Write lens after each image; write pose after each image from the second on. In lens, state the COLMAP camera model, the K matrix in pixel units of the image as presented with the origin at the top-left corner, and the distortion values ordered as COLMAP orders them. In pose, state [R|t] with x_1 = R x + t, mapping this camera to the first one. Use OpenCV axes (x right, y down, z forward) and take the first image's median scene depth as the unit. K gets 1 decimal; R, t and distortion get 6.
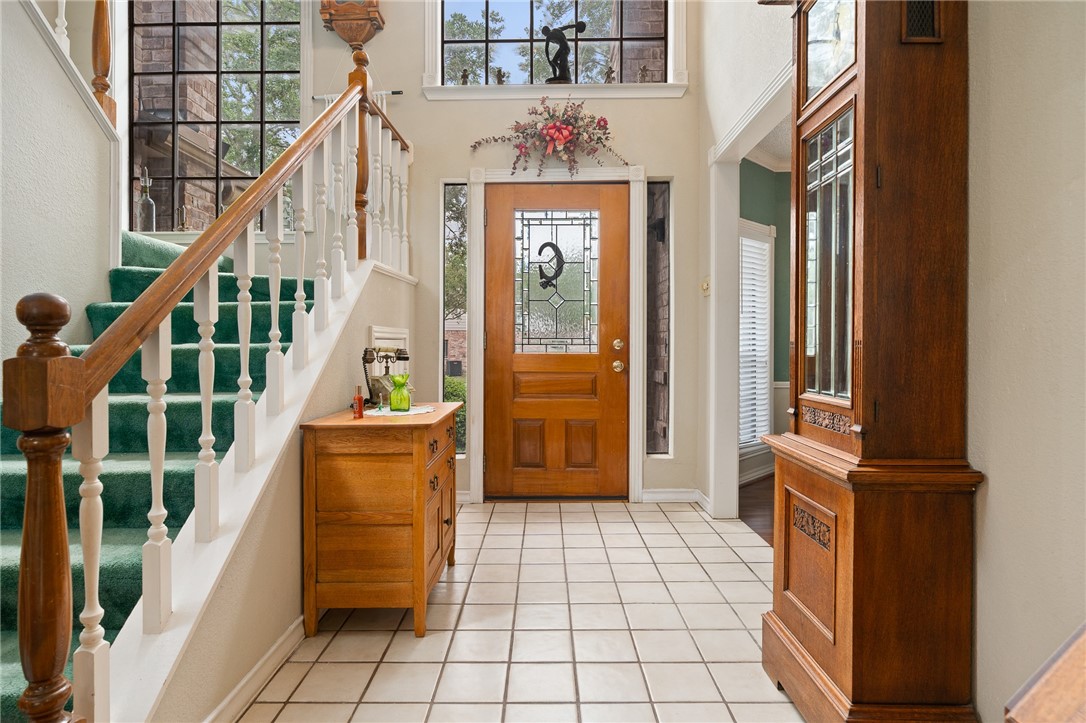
lens RADIAL K [[564.4, 0, 542.7], [0, 564.4, 354.7], [0, 0, 1]] dist [0.000952, 0.000045]
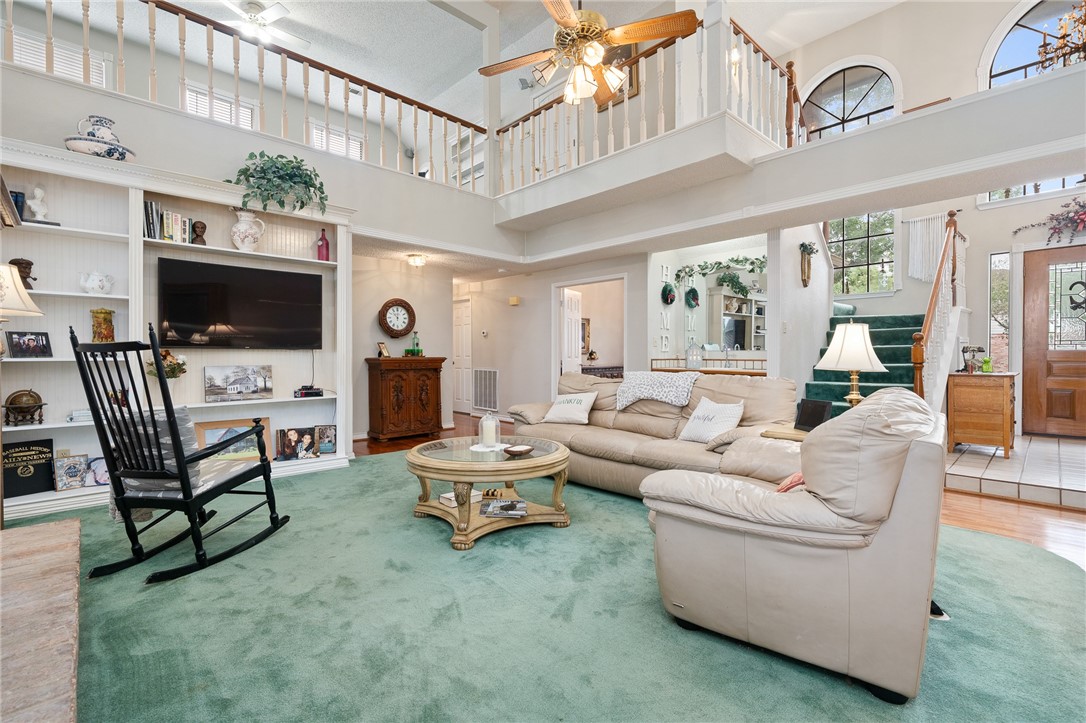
lens RADIAL K [[483.2, 0, 540.5], [0, 483.2, 356.8], [0, 0, 1]] dist [-0.002210, 0.000103]
pose [[0.690307, 0.003794, -0.723507, -0.055651], [-0.006721, 0.999977, -0.001168, 0.030747], [0.723485, 0.005669, 0.690316, -1.105413]]
